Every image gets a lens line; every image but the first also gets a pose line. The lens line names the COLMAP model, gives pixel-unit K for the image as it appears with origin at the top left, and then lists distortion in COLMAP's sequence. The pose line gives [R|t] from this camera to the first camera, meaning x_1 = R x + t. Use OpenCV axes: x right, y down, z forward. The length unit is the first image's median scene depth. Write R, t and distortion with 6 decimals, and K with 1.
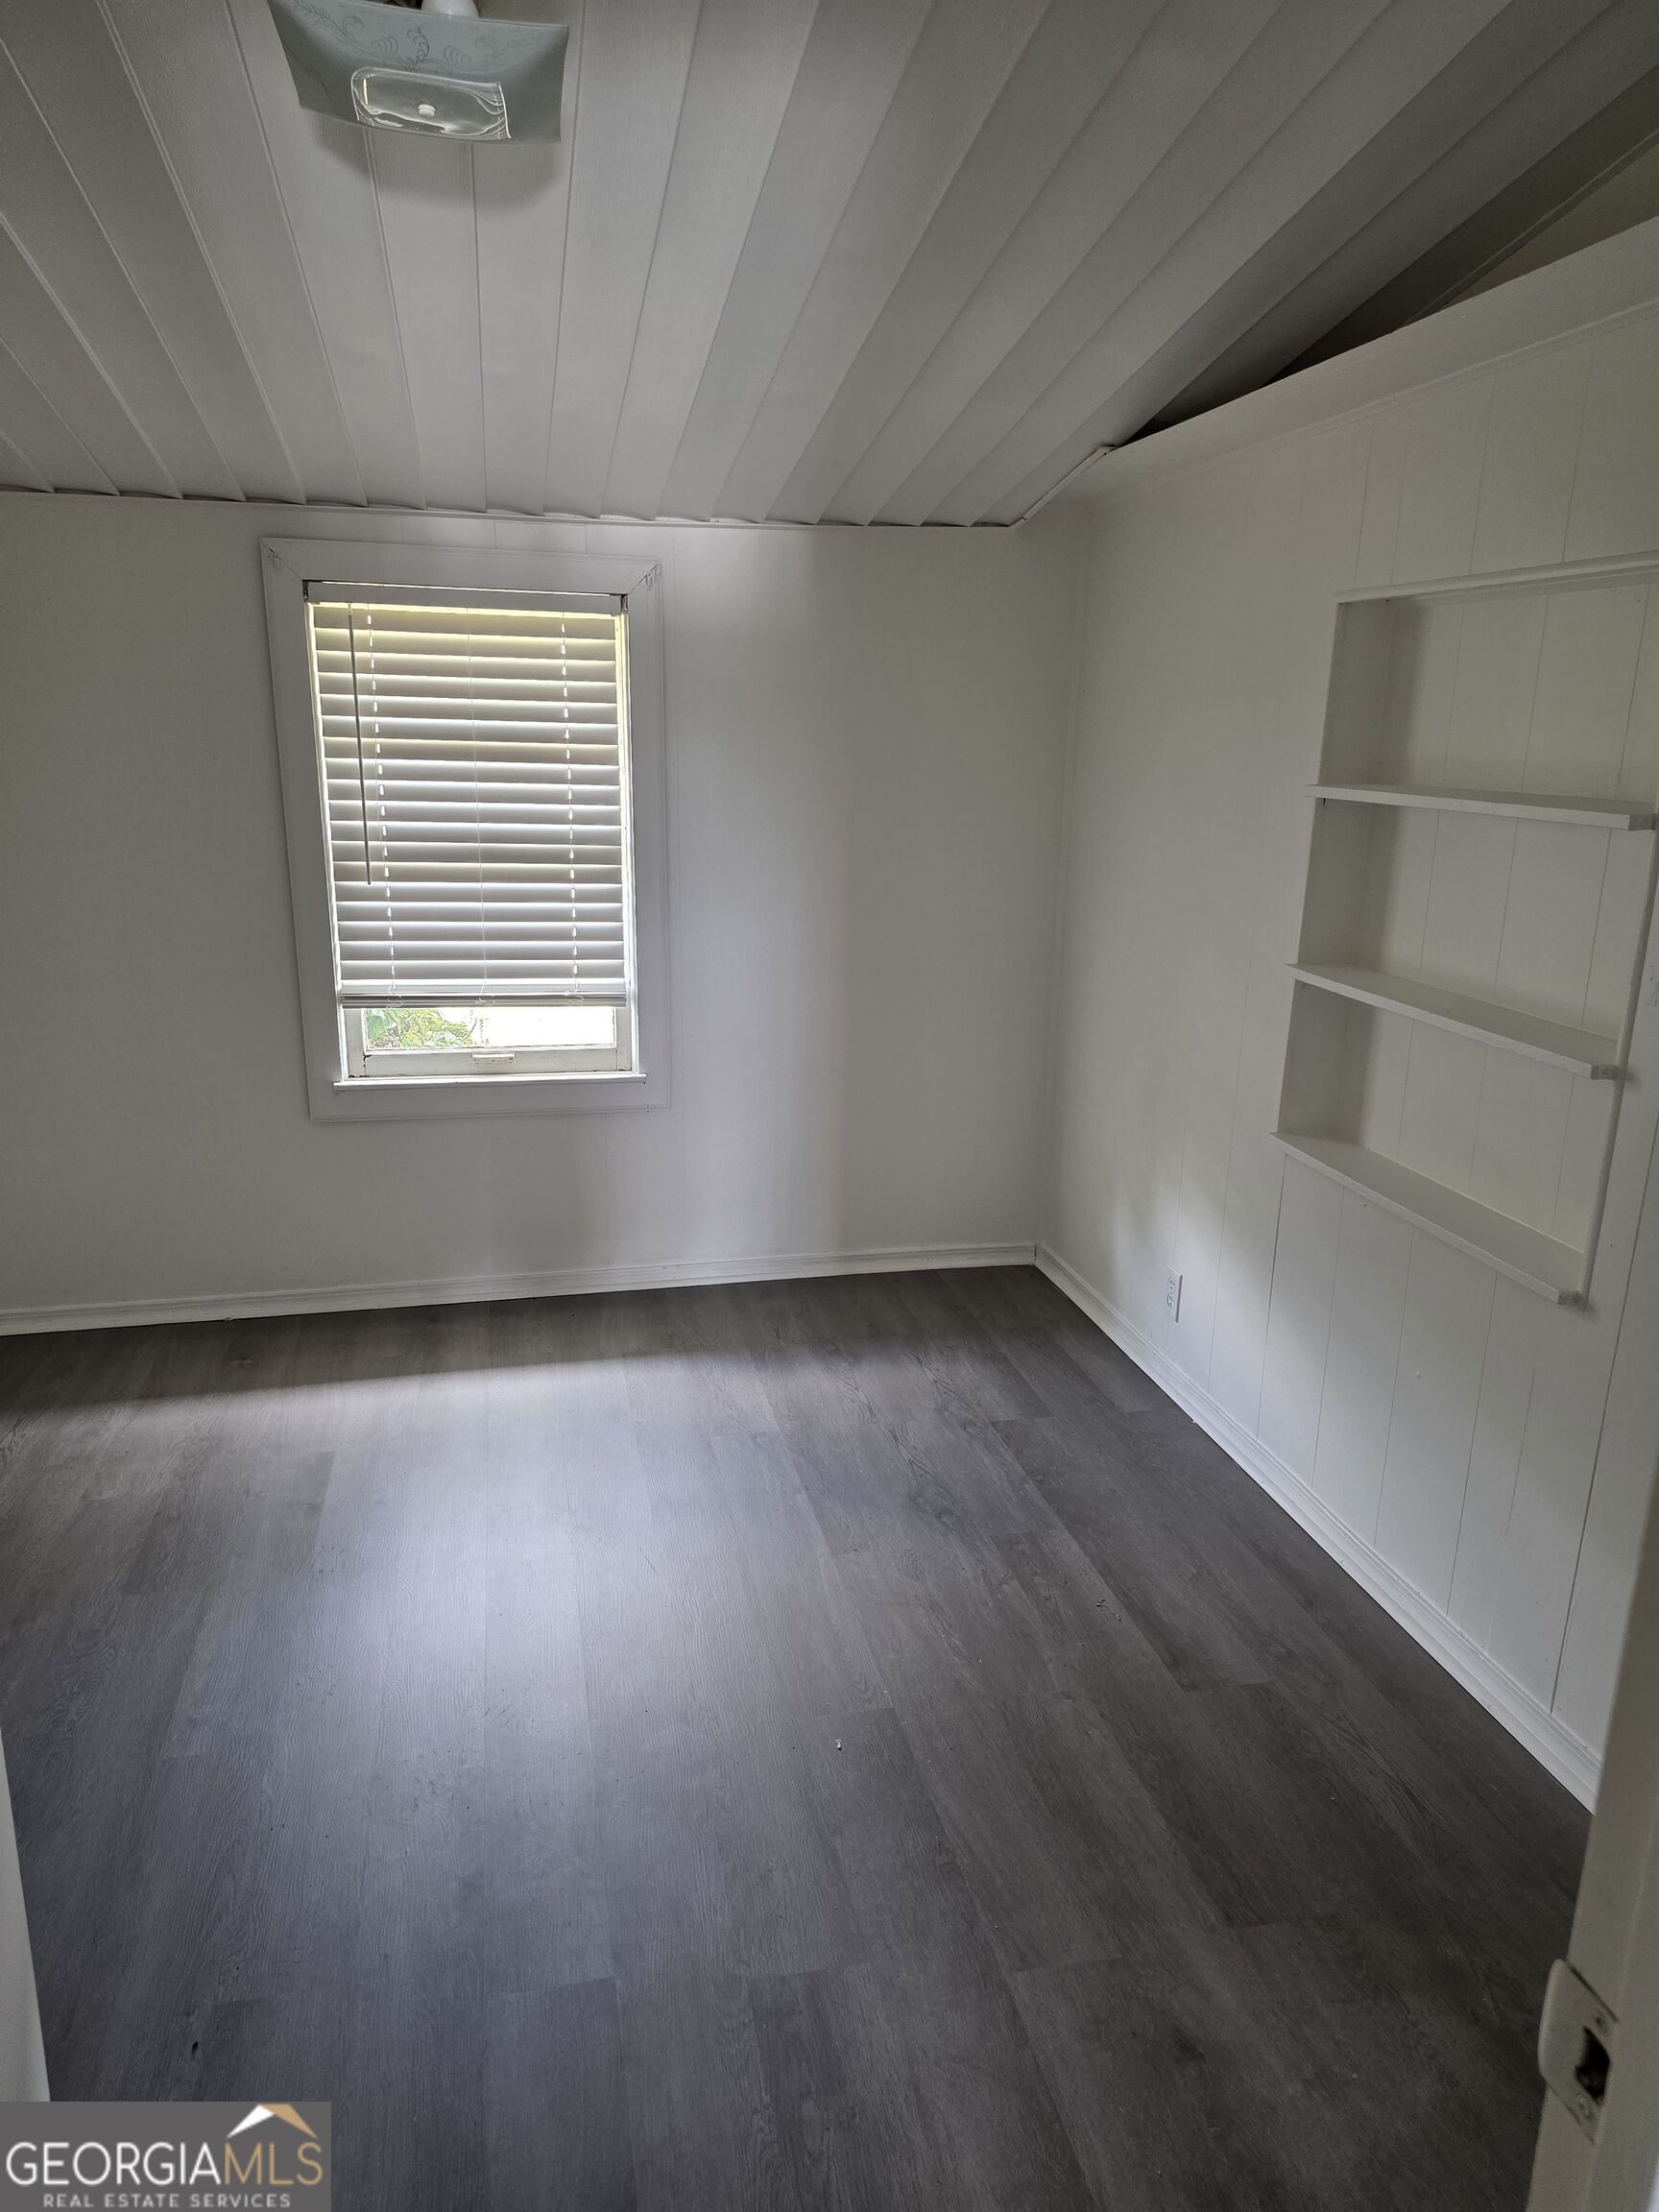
lens RADIAL K [[1466.1, 0, 827.6], [0, 1466.1, 1106.9], [0, 0, 1]] dist [0.054866, -0.026527]
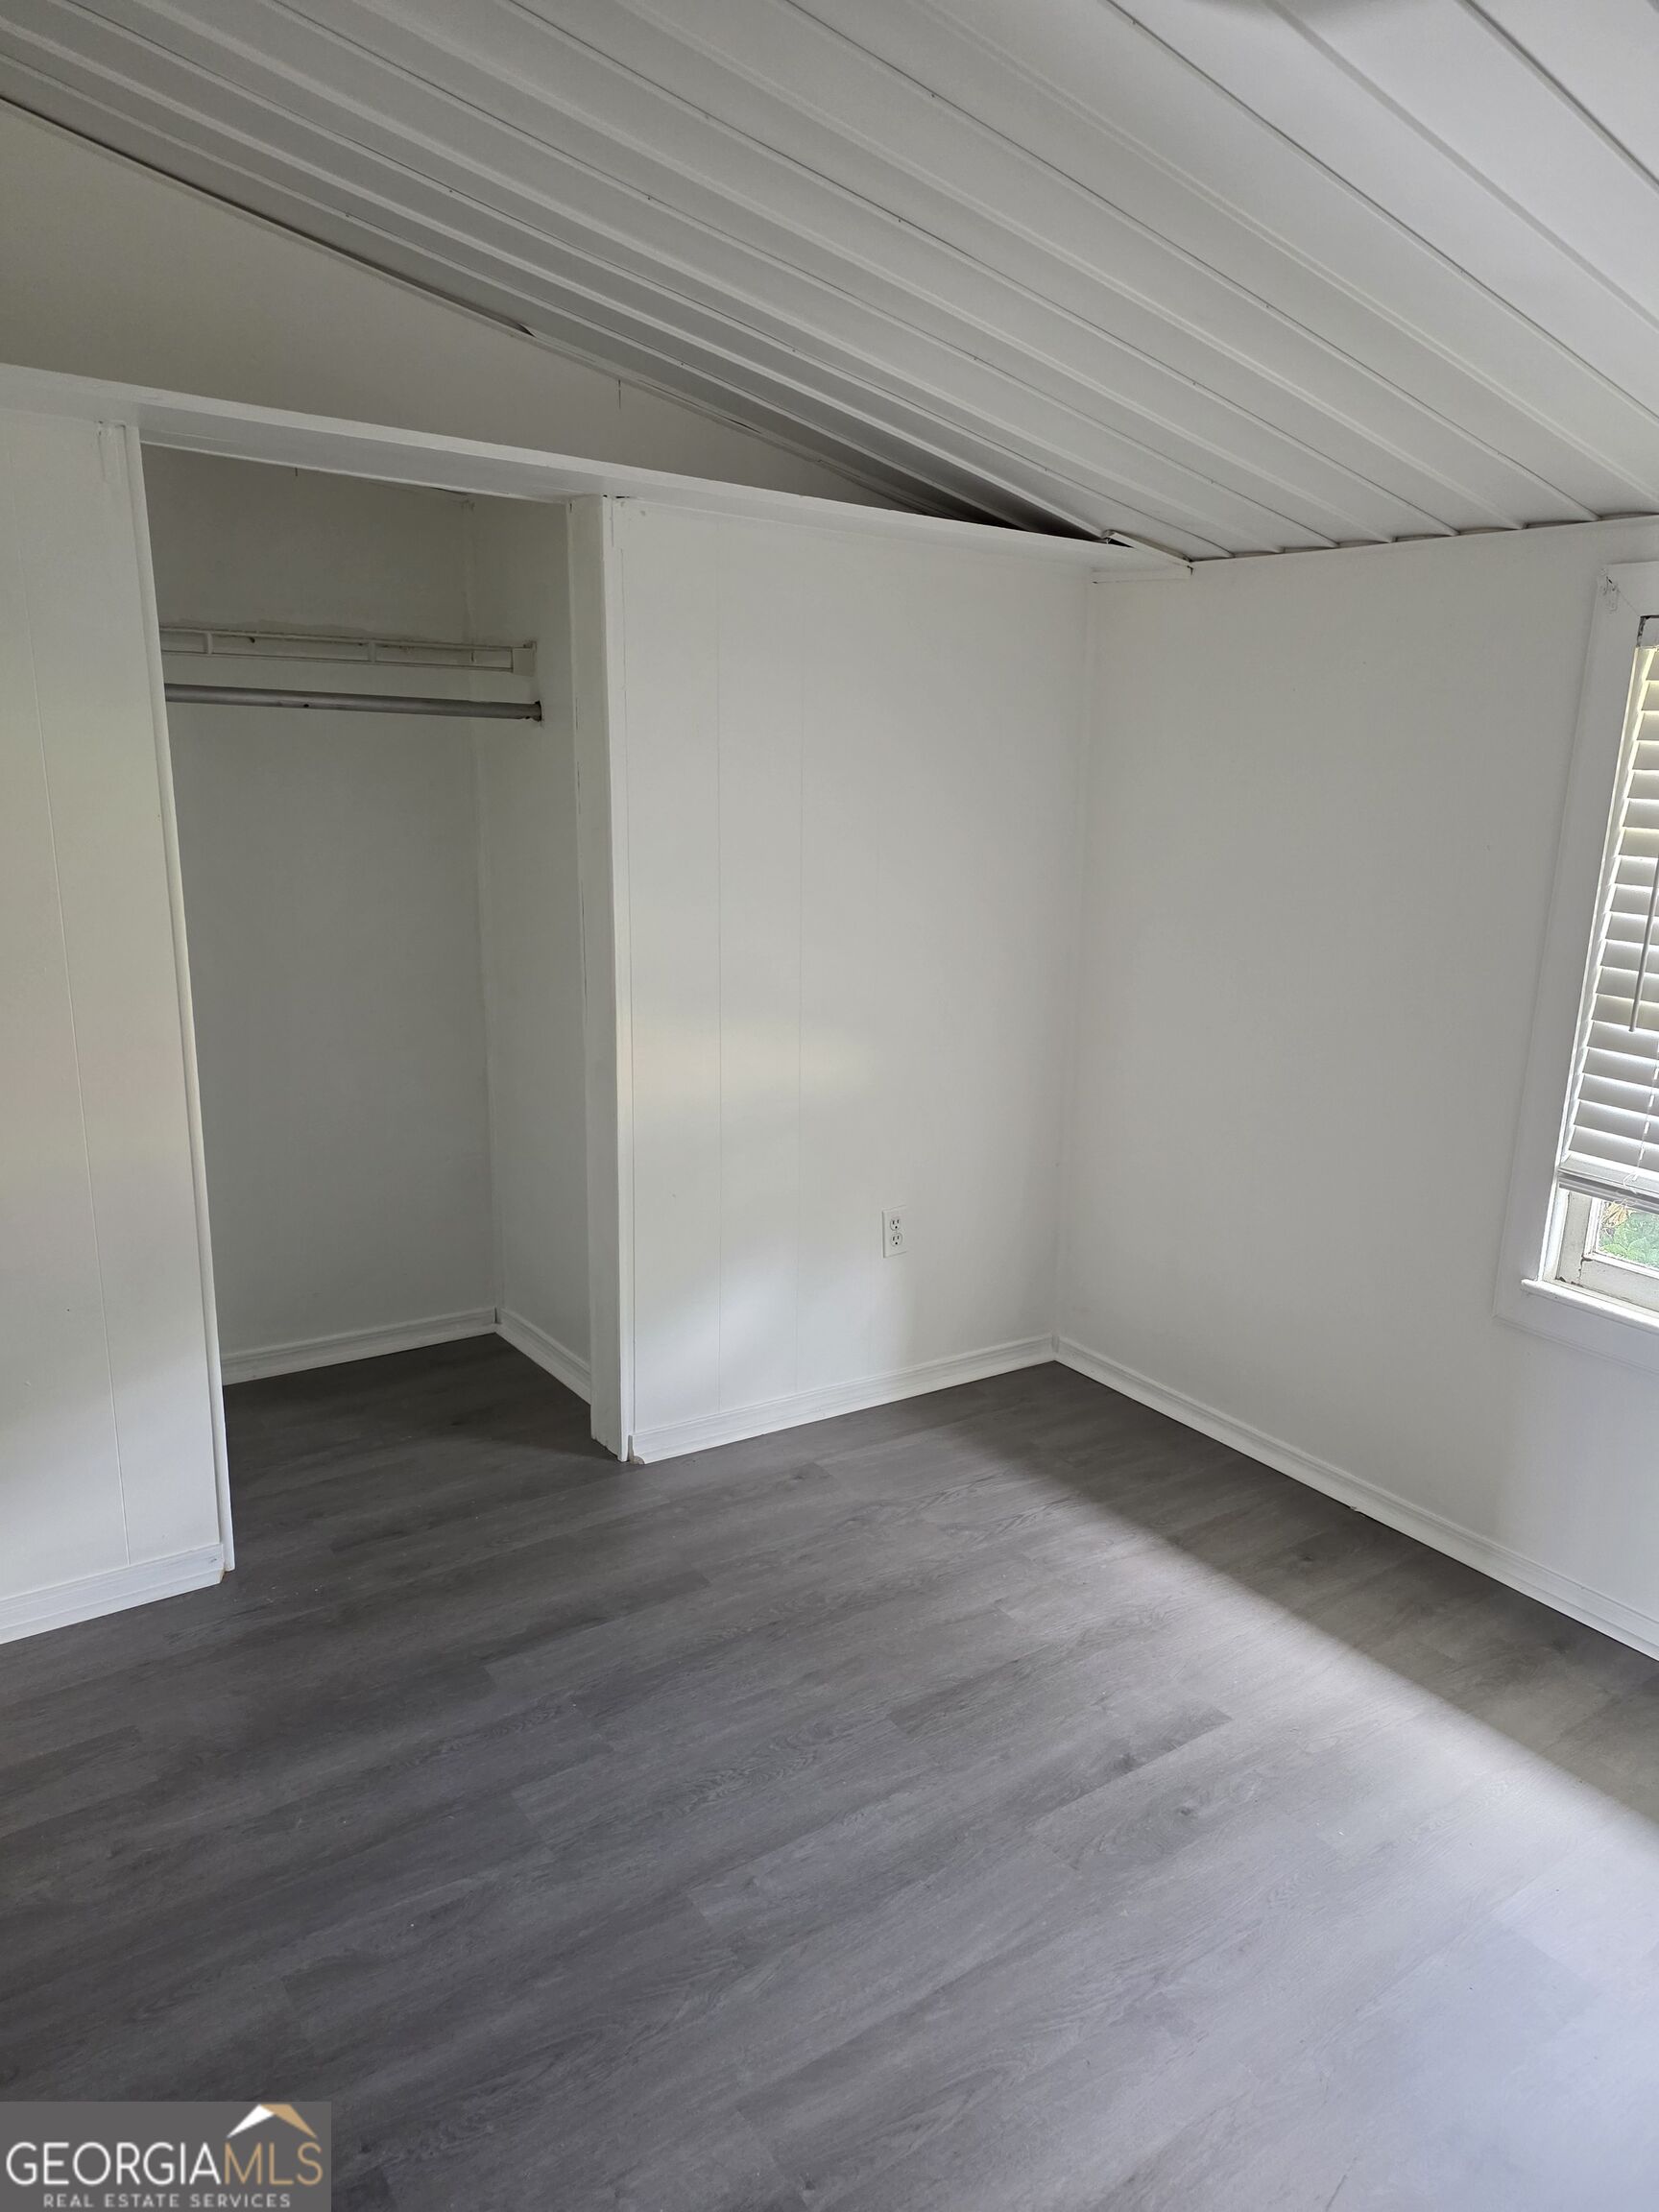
lens RADIAL K [[1466.1, 0, 828.9], [0, 1466.1, 1098.5], [0, 0, 1]] dist [0.054866, -0.026527]
pose [[0.399936, 0.210992, -0.891927, 0.190789], [-0.267311, 0.957686, 0.106687, -0.097349], [0.876696, 0.195754, 0.439414, 0.367185]]
